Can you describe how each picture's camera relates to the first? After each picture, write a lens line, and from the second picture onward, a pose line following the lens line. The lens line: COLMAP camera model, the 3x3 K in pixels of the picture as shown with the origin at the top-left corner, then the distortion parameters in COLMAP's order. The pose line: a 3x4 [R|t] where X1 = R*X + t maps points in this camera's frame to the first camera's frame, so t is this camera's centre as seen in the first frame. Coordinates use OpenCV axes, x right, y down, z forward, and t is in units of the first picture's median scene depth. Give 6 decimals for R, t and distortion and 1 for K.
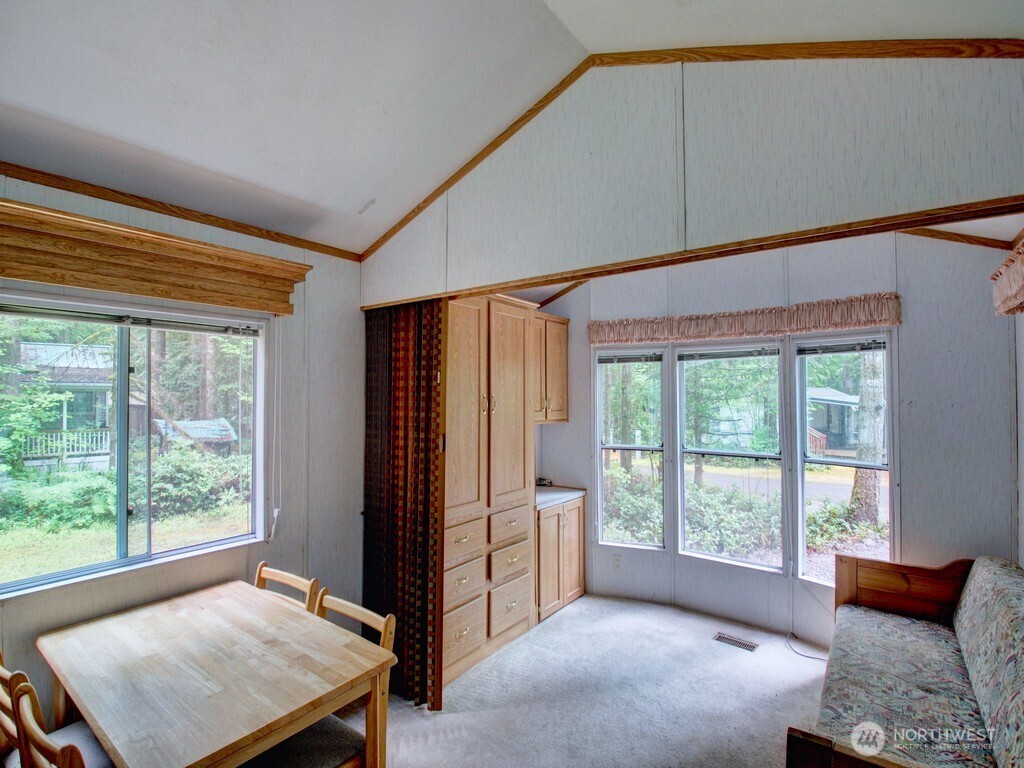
lens RADIAL K [[490.5, 0, 508.4], [0, 490.5, 388.8], [0, 0, 1]] dist [0.013143, -0.023752]
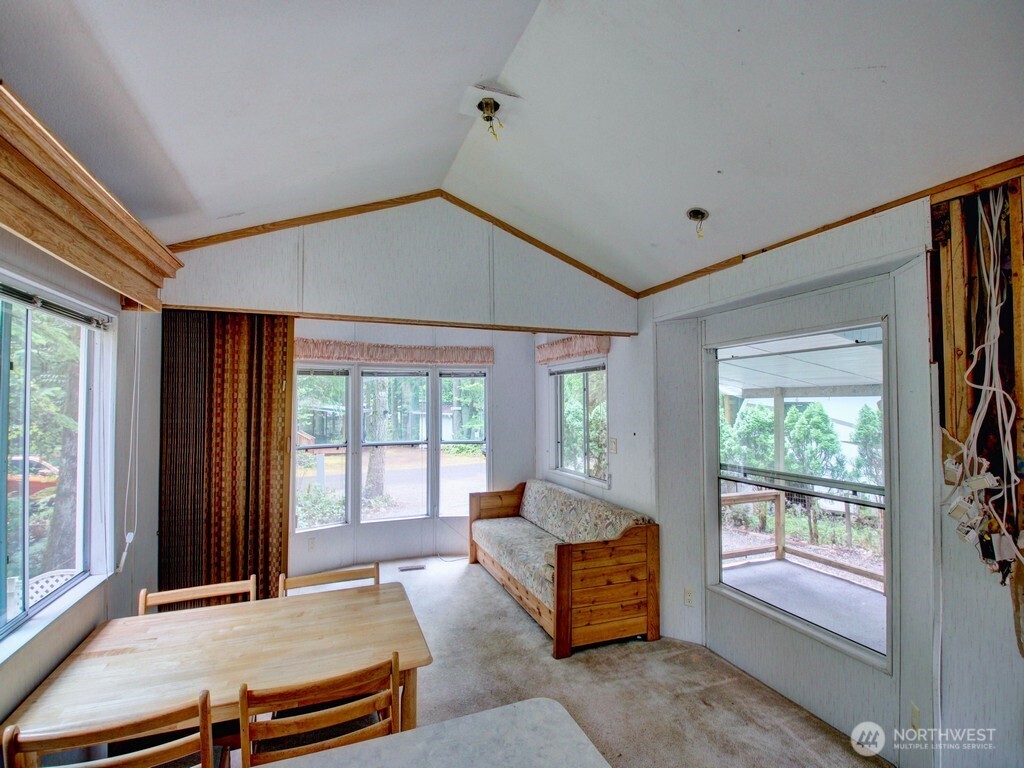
lens RADIAL K [[473.0, 0, 504.9], [0, 473.0, 390.5], [0, 0, 1]] dist [0.015133, -0.027213]
pose [[0.532182, 0.021812, 0.846349, -0.634518], [-0.008735, 0.999756, -0.020273, 0.004180], [-0.846585, 0.003397, 0.532243, -0.000052]]
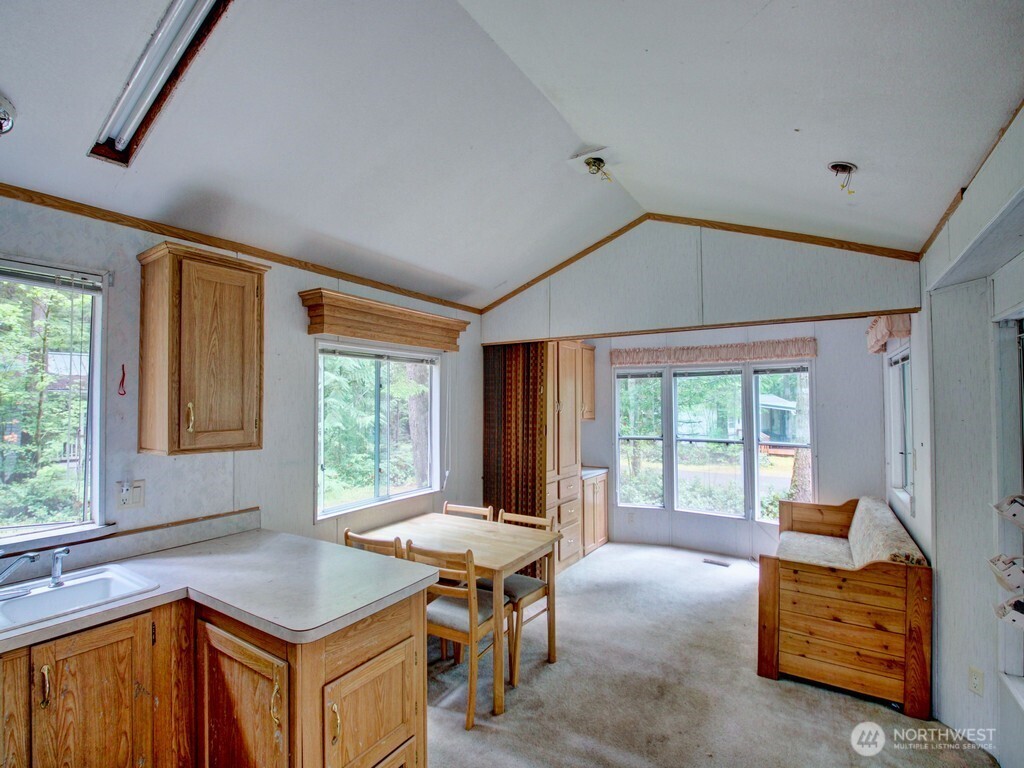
lens RADIAL K [[473.0, 0, 504.9], [0, 473.0, 390.5], [0, 0, 1]] dist [0.015133, -0.027213]
pose [[0.997790, 0.000343, 0.066447, -0.296515], [0.000379, 0.999941, -0.010845, -0.003221], [-0.066447, 0.010846, 0.997731, -0.440644]]
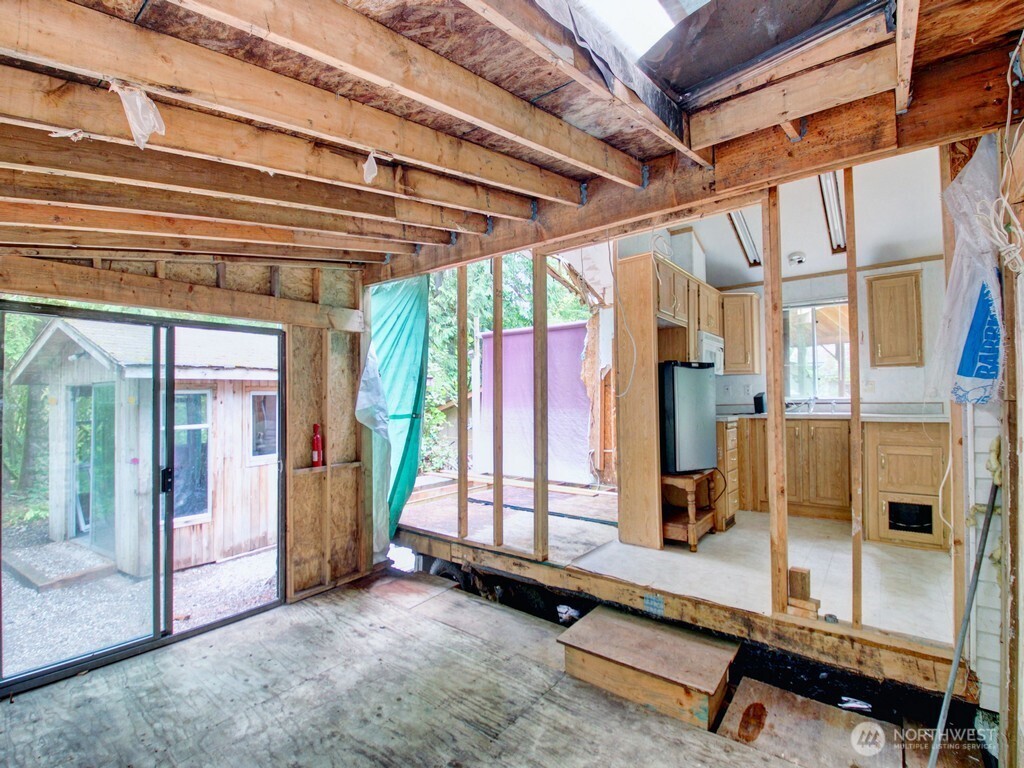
lens RADIAL K [[475.6, 0, 508.8], [0, 475.6, 387.2], [0, 0, 1]] dist [0.011833, -0.021221]
pose [[-0.029727, -0.020435, -0.999349, 0.783034], [0.027490, 0.999396, -0.021254, 0.135411], [0.999180, -0.028104, -0.029148, -0.852623]]
